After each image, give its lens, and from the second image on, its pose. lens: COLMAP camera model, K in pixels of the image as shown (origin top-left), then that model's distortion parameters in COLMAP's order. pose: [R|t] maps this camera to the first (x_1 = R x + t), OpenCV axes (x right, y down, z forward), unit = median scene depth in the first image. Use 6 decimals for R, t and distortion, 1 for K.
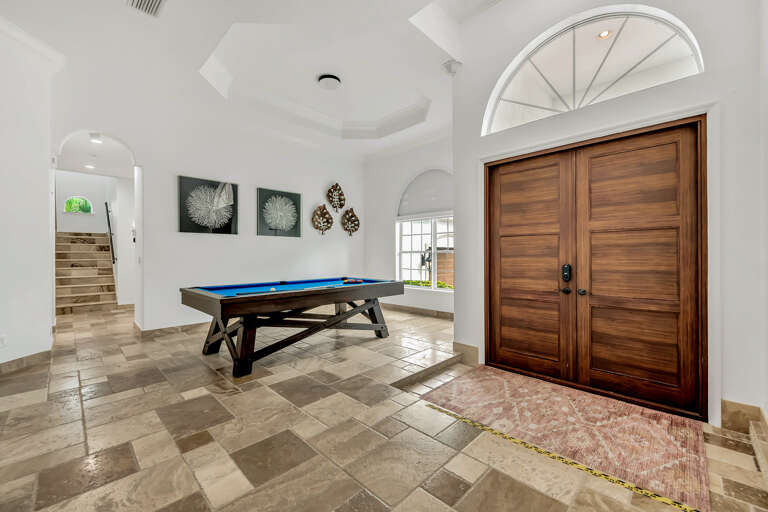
lens RADIAL K [[311.7, 0, 385.2], [0, 311.7, 255.4], [0, 0, 1]] dist [0.002041, -0.000809]
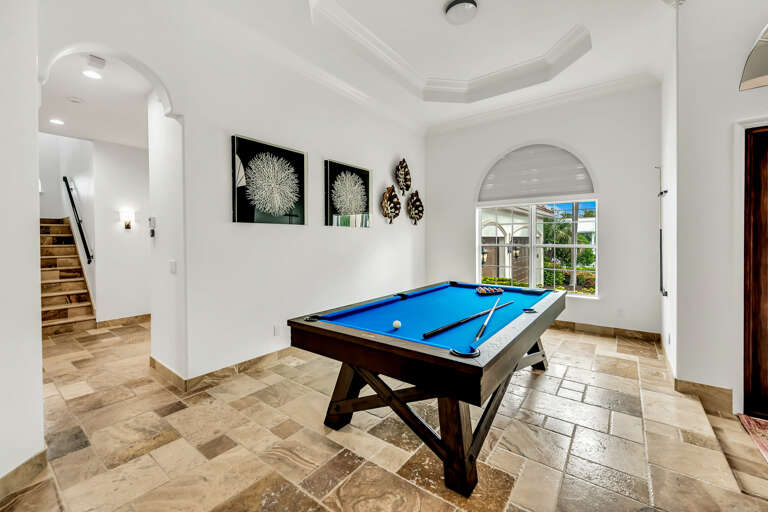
lens RADIAL K [[311.7, 0, 385.2], [0, 311.7, 242.7], [0, 0, 1]] dist [0.002041, -0.000809]
pose [[0.991162, -0.004667, 0.132575, -0.314738], [0.003459, 0.999950, 0.009345, -0.026063], [-0.132612, -0.008804, 0.991129, 0.223104]]
